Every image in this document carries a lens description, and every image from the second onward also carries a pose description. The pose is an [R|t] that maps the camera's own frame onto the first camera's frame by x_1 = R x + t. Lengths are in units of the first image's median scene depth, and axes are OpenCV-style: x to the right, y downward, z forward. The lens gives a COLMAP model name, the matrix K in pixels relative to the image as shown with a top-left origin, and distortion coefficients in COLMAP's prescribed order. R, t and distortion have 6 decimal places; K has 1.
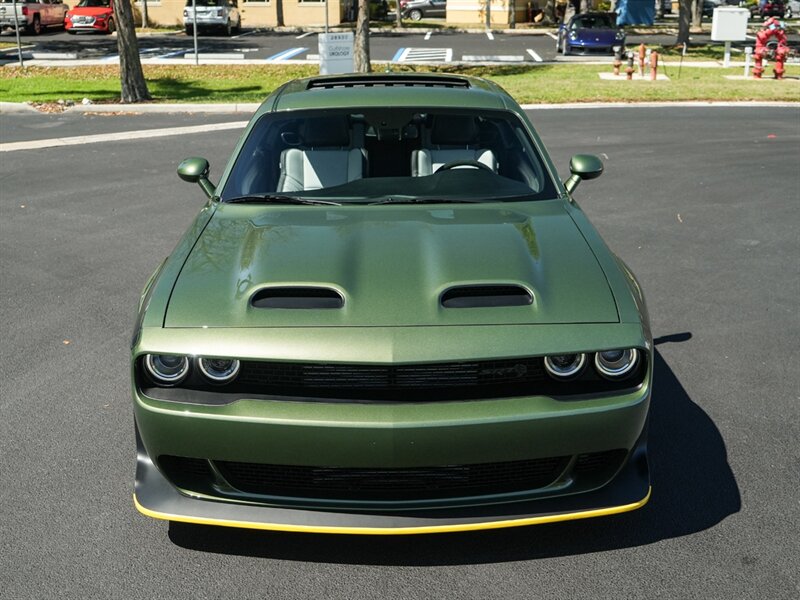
lens RADIAL K [[934.2, 0, 405.4], [0, 934.2, 303.7], [0, 0, 1]] dist [0.038863, 0.000000]
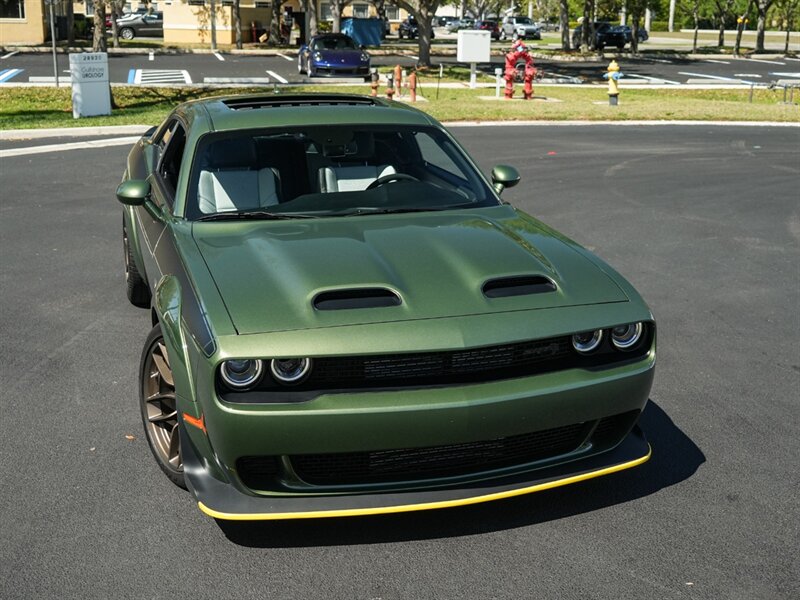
lens RADIAL K [[1006.9, 0, 397.7], [0, 1006.9, 305.8], [0, 0, 1]] dist [0.028330, 0.000000]
pose [[0.963832, -0.065413, 0.258359, -0.203212], [0.074679, 0.996863, -0.026205, 0.020546], [-0.255834, 0.044551, 0.965694, -0.075030]]
